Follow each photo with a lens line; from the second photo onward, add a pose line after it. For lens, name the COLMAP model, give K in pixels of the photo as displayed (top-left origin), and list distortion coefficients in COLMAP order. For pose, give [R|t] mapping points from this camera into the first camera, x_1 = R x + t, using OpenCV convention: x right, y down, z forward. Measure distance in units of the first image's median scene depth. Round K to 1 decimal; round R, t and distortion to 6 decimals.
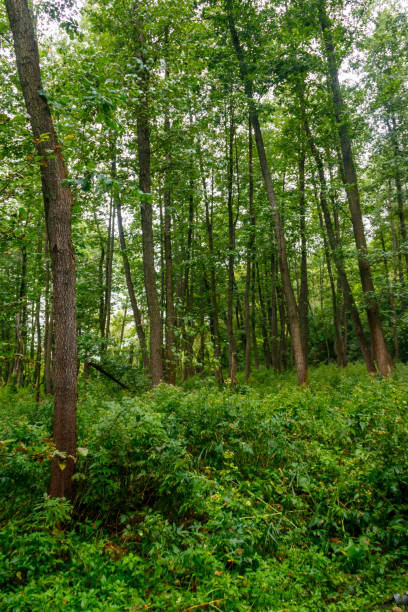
lens RADIAL K [[503.4, 0, 205.0], [0, 503.4, 308.8], [0, 0, 1]] dist [0.091830, -0.083627]
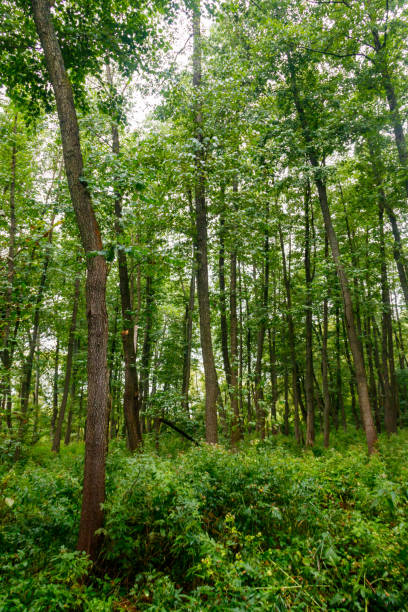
lens RADIAL K [[503.4, 0, 205.0], [0, 503.4, 308.8], [0, 0, 1]] dist [0.091830, -0.083627]
pose [[0.981855, -0.017224, -0.188847, 0.160608], [-0.003513, 0.994043, -0.108931, -0.010008], [0.189598, 0.107618, 0.975946, -0.026881]]
